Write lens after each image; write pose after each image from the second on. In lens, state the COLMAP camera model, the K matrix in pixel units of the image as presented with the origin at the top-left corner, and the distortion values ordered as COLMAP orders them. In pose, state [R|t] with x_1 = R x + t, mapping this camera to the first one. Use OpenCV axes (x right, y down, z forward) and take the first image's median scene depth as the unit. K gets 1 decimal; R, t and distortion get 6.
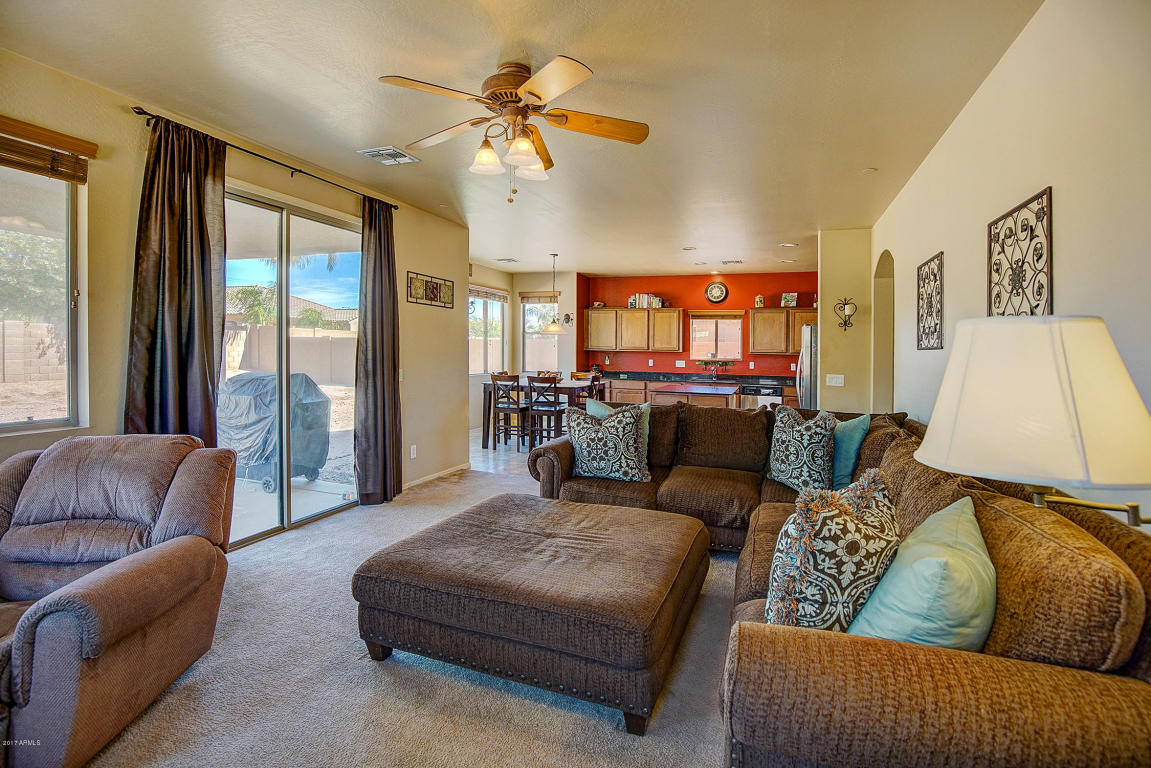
lens RADIAL K [[531.6, 0, 595.3], [0, 531.6, 351.8], [0, 0, 1]] dist [-0.018191, 0.003708]
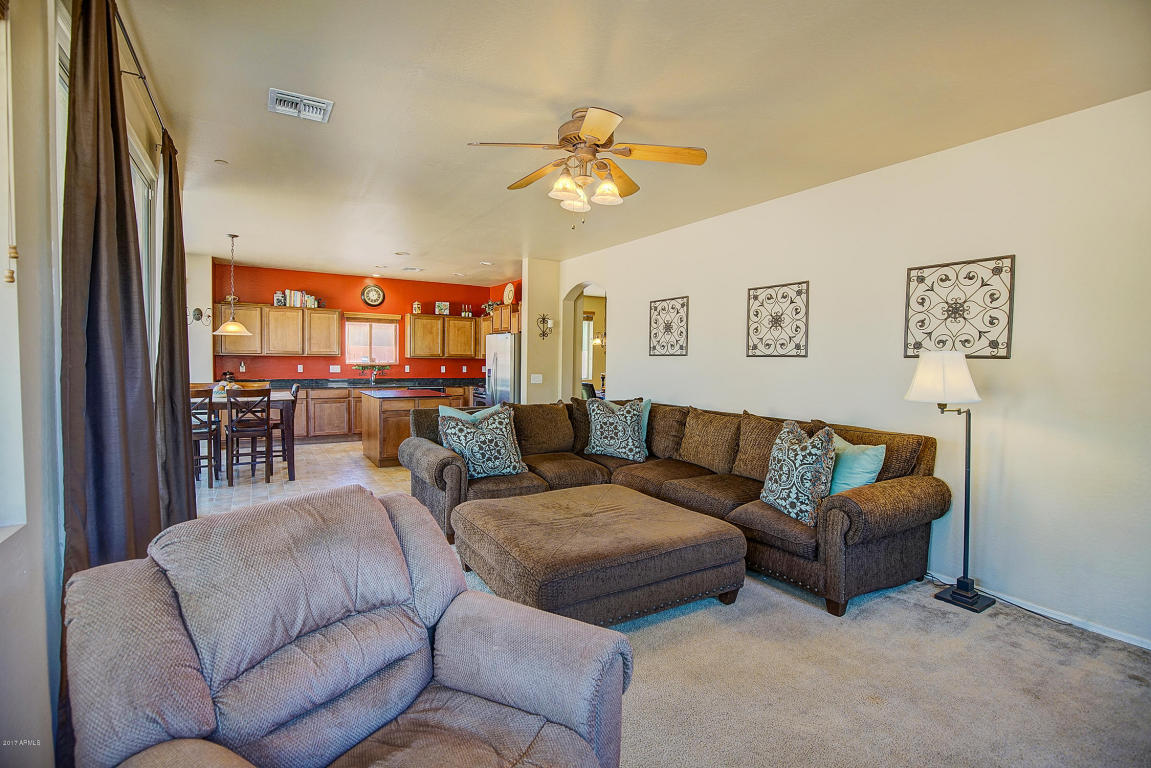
lens RADIAL K [[531.6, 0, 580.4], [0, 531.6, 381.9], [0, 0, 1]] dist [-0.018191, 0.003708]
pose [[0.629434, -0.044608, 0.775772, -0.317532], [0.001775, 0.998431, 0.055971, -0.006639], [-0.777052, -0.033853, 0.628526, 0.083615]]
